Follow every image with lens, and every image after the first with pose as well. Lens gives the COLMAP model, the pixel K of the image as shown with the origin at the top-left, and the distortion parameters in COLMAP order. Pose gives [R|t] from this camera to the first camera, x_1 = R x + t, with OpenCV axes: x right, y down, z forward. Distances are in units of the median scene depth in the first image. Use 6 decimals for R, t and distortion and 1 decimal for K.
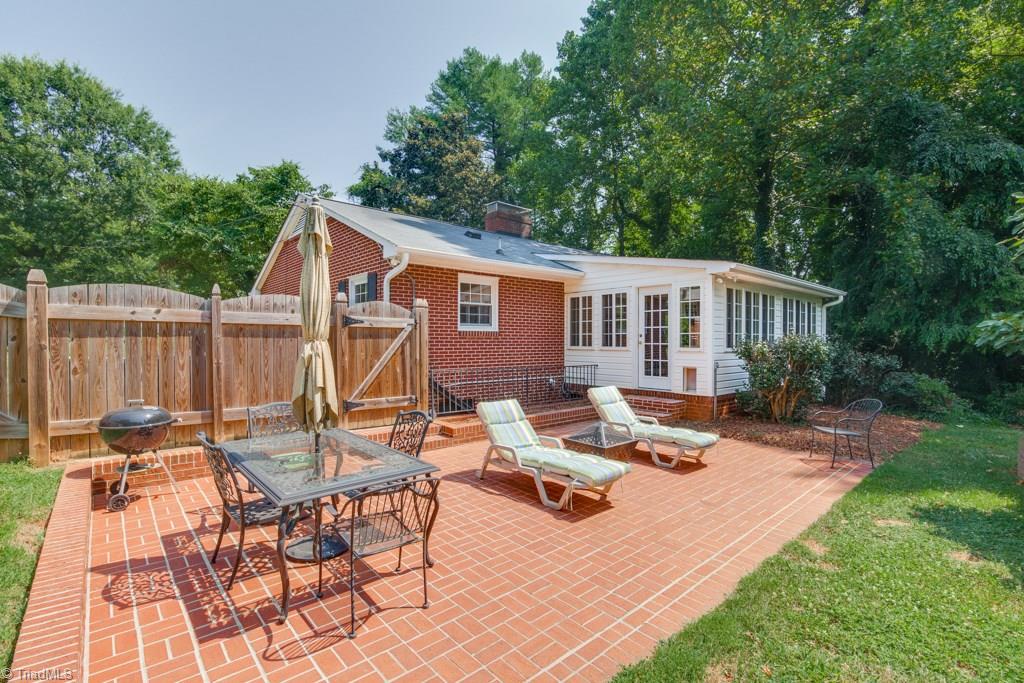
lens RADIAL K [[472.4, 0, 518.5], [0, 472.4, 344.7], [0, 0, 1]] dist [-0.005381, -0.006570]
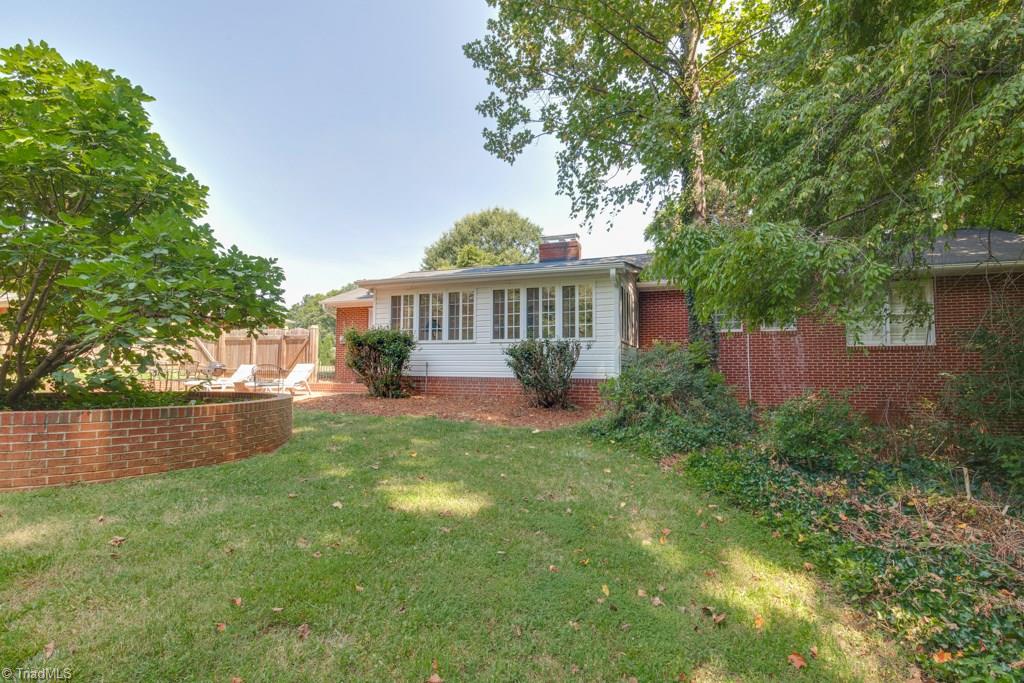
lens RADIAL K [[472.4, 0, 518.5], [0, 472.4, 344.7], [0, 0, 1]] dist [-0.005381, -0.006570]
pose [[0.466380, -0.049853, -0.883179, 2.075471], [-0.013980, 0.997871, -0.063709, 0.112815], [0.884474, 0.042059, 0.464690, 0.818927]]
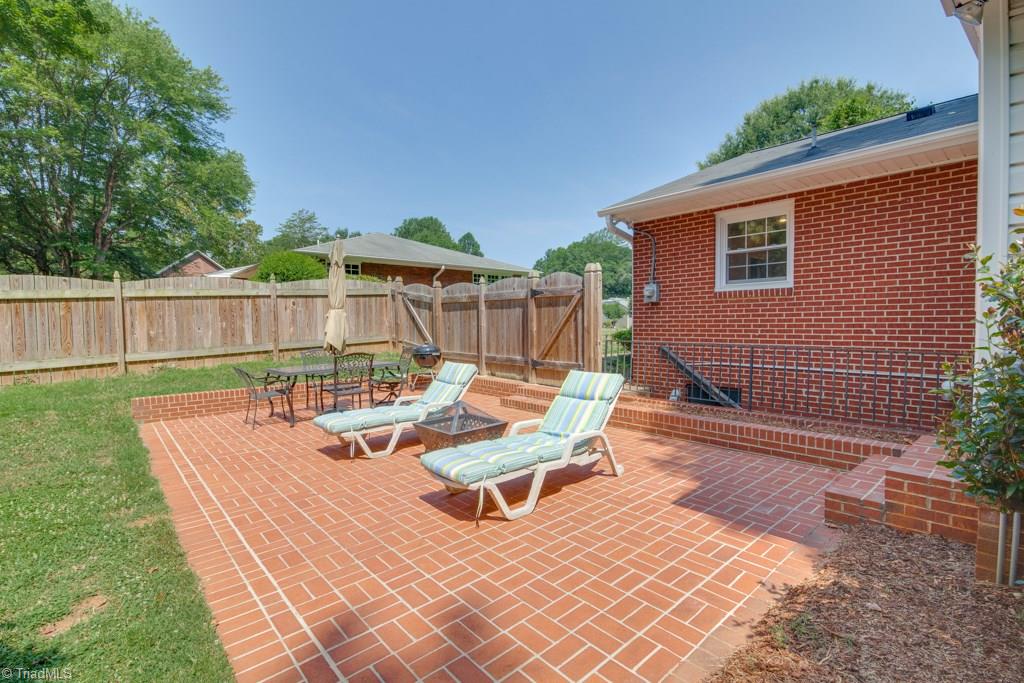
lens RADIAL K [[472.4, 0, 518.5], [0, 472.4, 344.7], [0, 0, 1]] dist [-0.005381, -0.006570]
pose [[-0.003605, 0.044768, -0.998991, 0.741379], [-0.000434, 0.998997, 0.044770, 0.024193], [0.999993, 0.000595, -0.003582, 0.845469]]
